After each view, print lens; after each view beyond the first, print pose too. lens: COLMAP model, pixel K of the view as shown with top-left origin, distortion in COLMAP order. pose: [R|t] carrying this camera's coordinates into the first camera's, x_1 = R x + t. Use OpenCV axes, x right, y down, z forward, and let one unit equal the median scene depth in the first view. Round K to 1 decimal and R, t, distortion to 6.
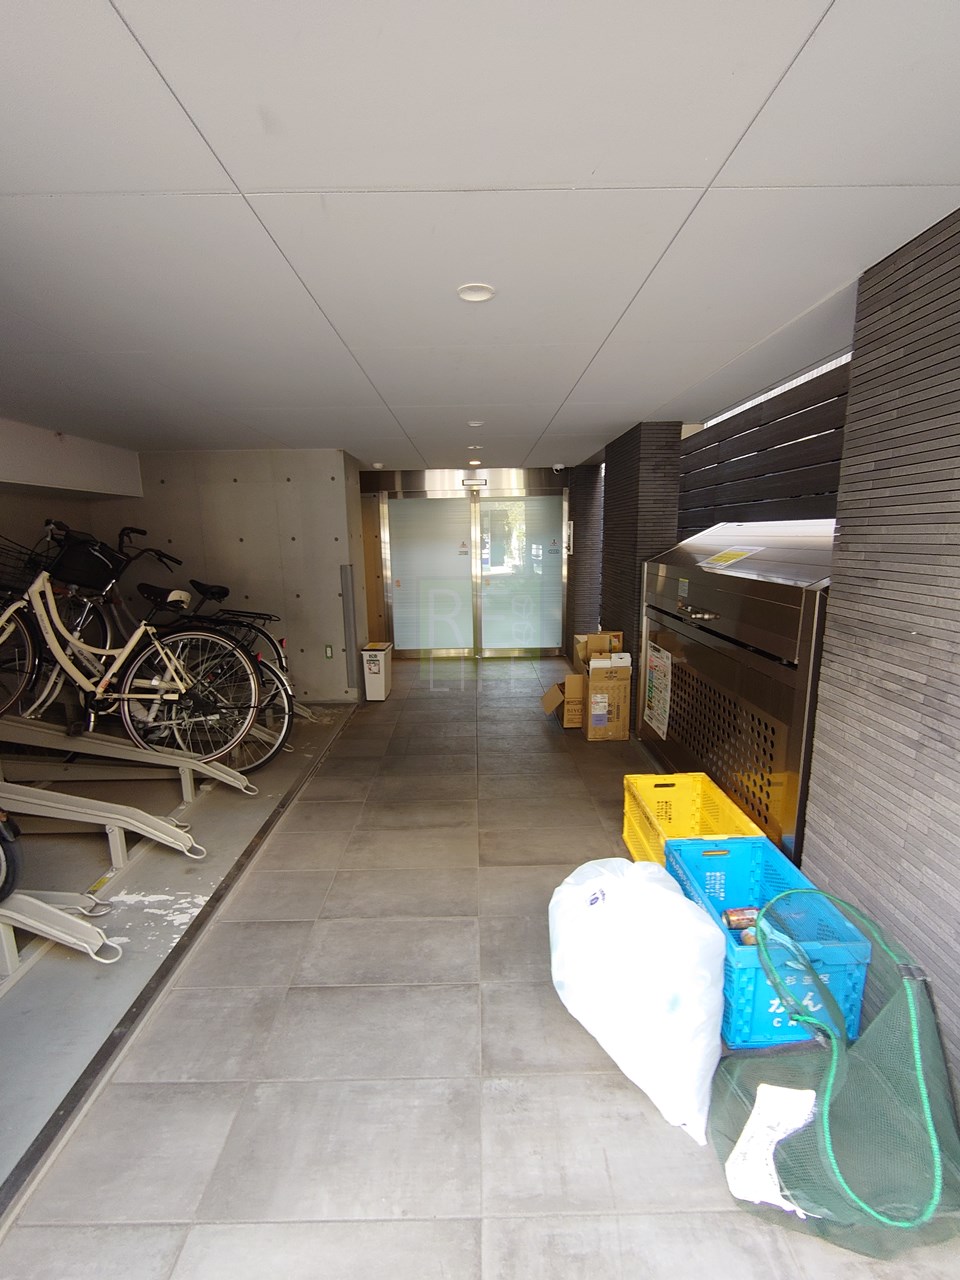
lens RADIAL K [[544.8, 0, 477.1], [0, 544.8, 638.1], [0, 0, 1]] dist [-0.004651, -0.000802]
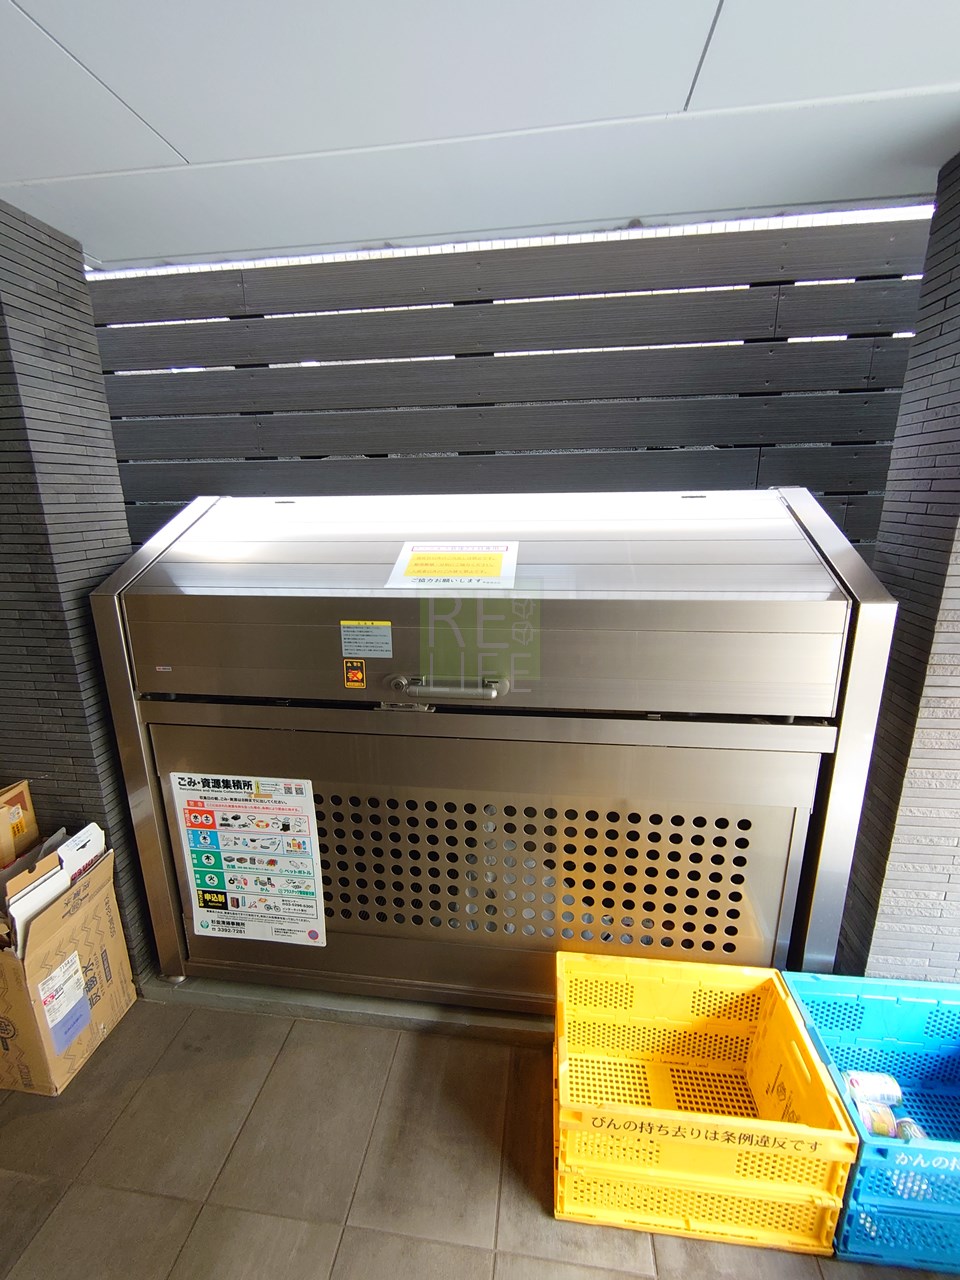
lens RADIAL K [[520.7, 0, 483.6], [0, 520.7, 626.2], [0, 0, 1]] dist [-0.001527, -0.000165]
pose [[0.127175, -0.225428, 0.965924, -0.027640], [0.196638, 0.960232, 0.198210, -0.153110], [-0.972193, 0.164730, 0.166445, 0.739009]]
